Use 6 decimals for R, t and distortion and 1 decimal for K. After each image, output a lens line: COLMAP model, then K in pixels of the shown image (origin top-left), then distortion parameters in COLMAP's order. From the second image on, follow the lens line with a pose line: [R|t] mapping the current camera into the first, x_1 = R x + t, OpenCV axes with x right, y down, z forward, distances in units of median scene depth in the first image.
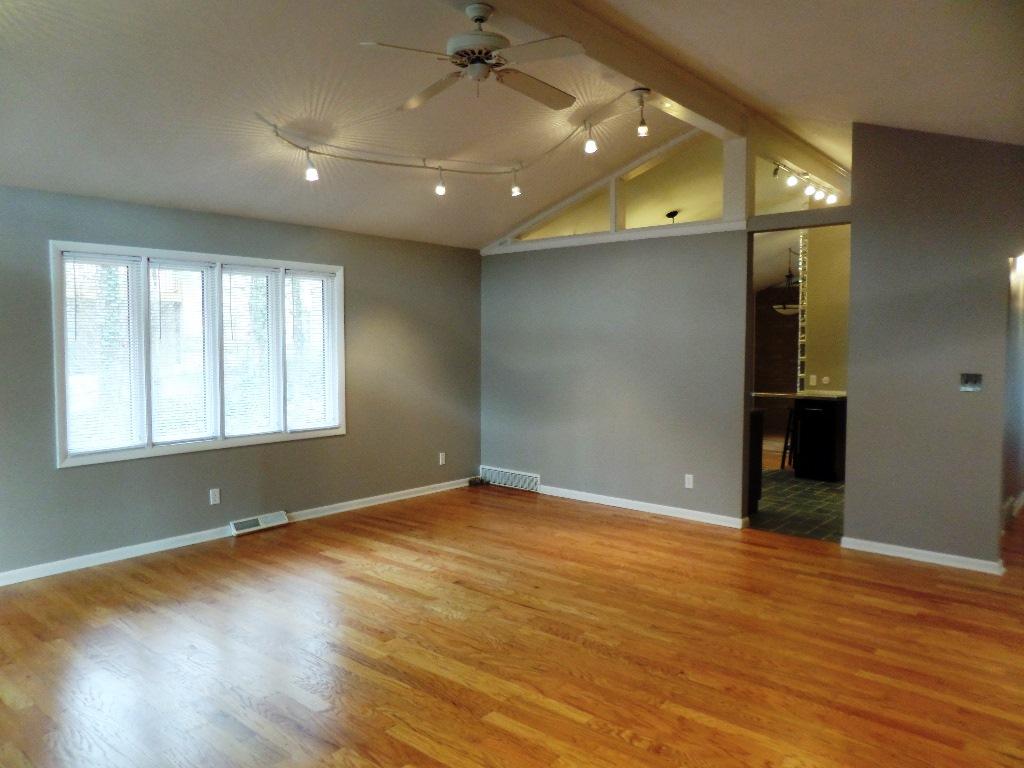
lens RADIAL K [[732.2, 0, 506.0], [0, 732.2, 378.6], [0, 0, 1]] dist [0.003966, -0.000849]
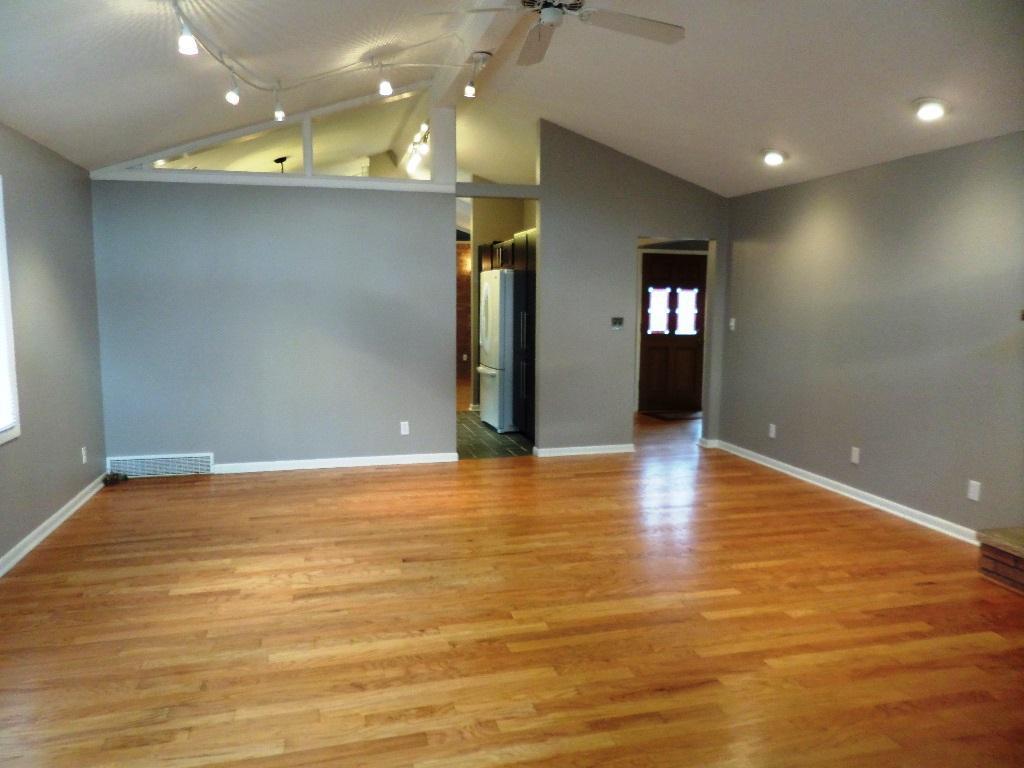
lens RADIAL K [[732.2, 0, 506.0], [0, 732.2, 378.6], [0, 0, 1]] dist [0.003966, -0.000849]
pose [[0.577689, -0.091582, 0.811103, -0.642566], [0.042072, 0.995706, 0.082461, -0.014570], [-0.815172, -0.013513, 0.579062, 0.339855]]
